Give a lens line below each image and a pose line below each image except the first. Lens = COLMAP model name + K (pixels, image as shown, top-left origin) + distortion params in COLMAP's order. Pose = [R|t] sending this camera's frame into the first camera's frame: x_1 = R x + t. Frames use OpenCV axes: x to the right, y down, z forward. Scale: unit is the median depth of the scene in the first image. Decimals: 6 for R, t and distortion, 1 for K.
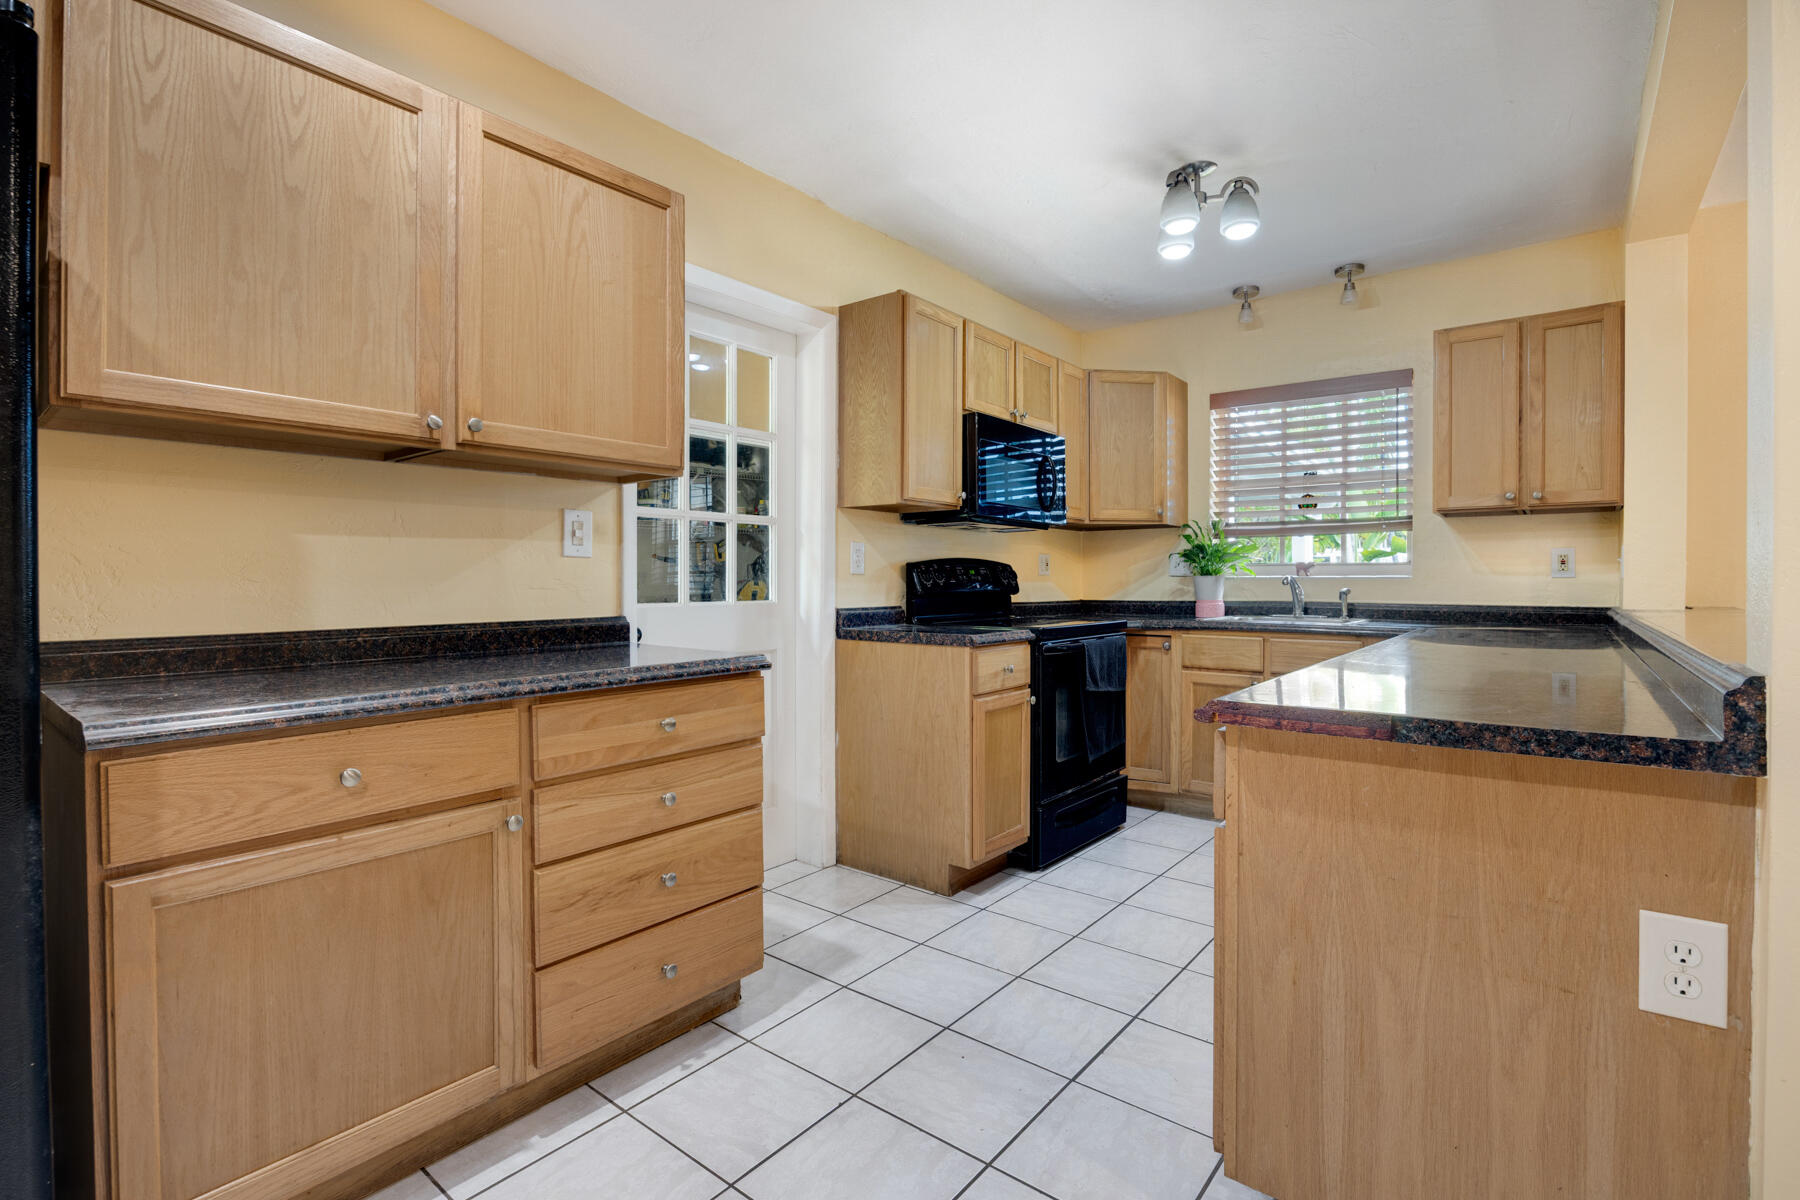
lens RADIAL K [[828.5, 0, 897.3], [0, 828.5, 585.8], [0, 0, 1]] dist [-0.016580, 0.000542]
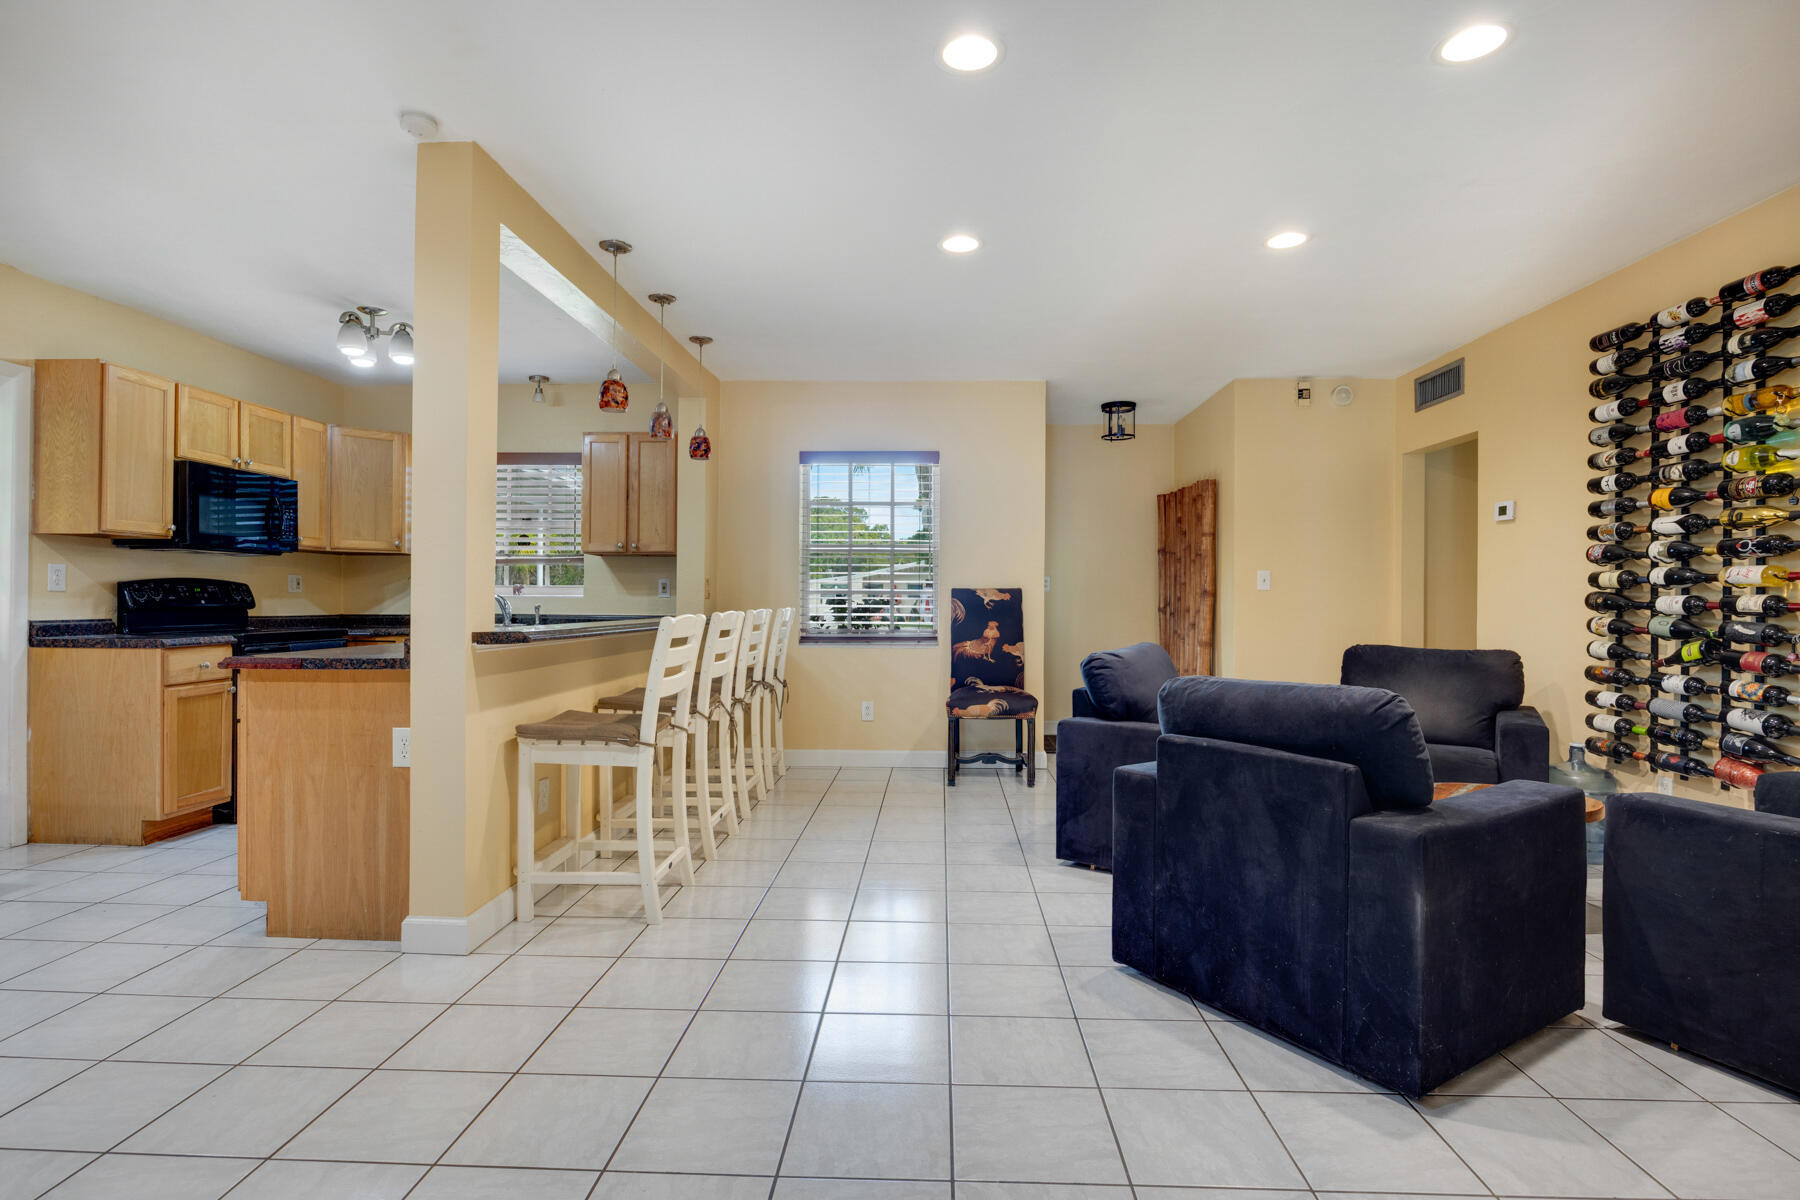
lens RADIAL K [[888.0, 0, 903.0], [0, 888.0, 597.1], [0, 0, 1]] dist [-0.010755, 0.000775]
pose [[0.804416, 0.005325, 0.594043, 0.170409], [-0.000850, 0.999969, -0.007812, 0.002767], [-0.594066, 0.005779, 0.804395, -0.677108]]
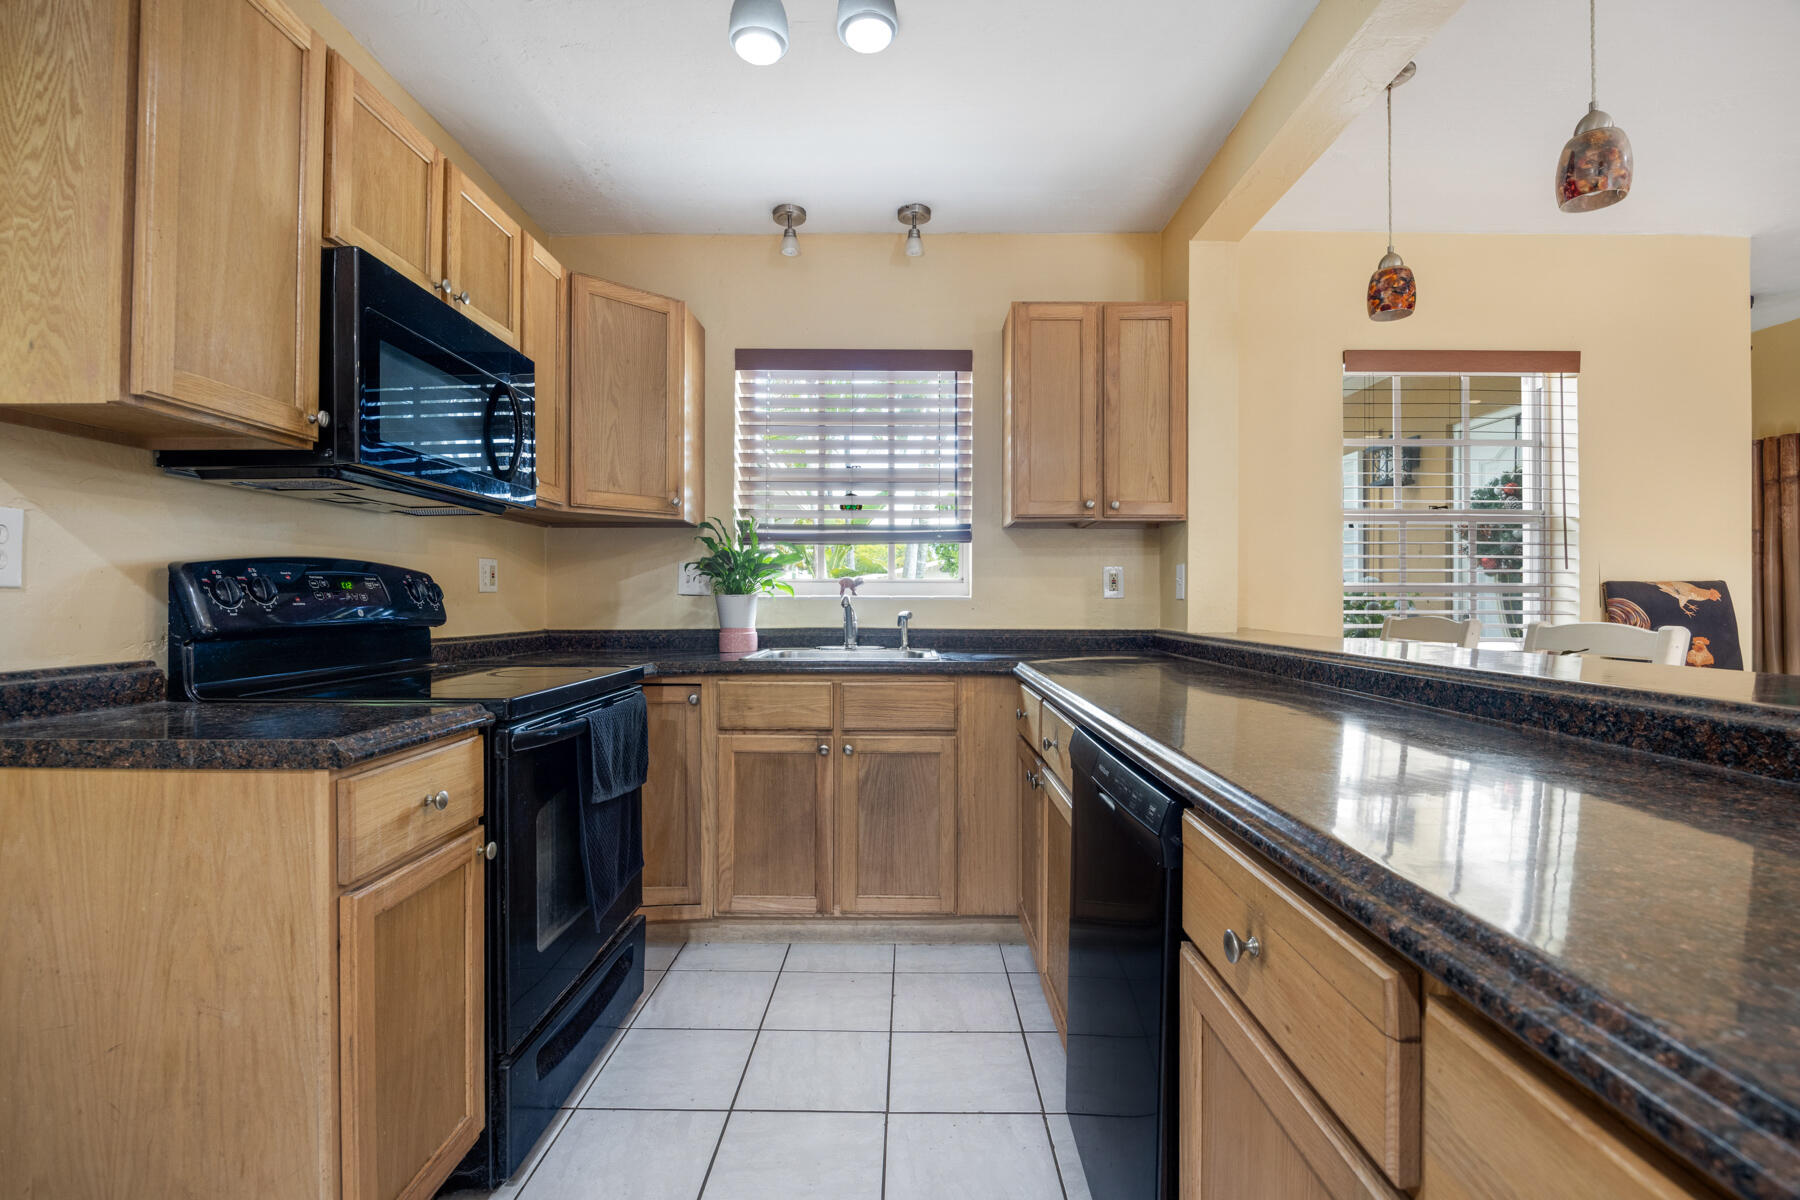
lens RADIAL K [[828.5, 0, 903.8], [0, 828.5, 595.7], [0, 0, 1]] dist [-0.016580, 0.000542]
pose [[0.782008, 0.003345, 0.623260, 0.047902], [0.002775, 0.999957, -0.008849, -0.005405], [-0.623263, 0.008649, 0.781965, 0.432176]]
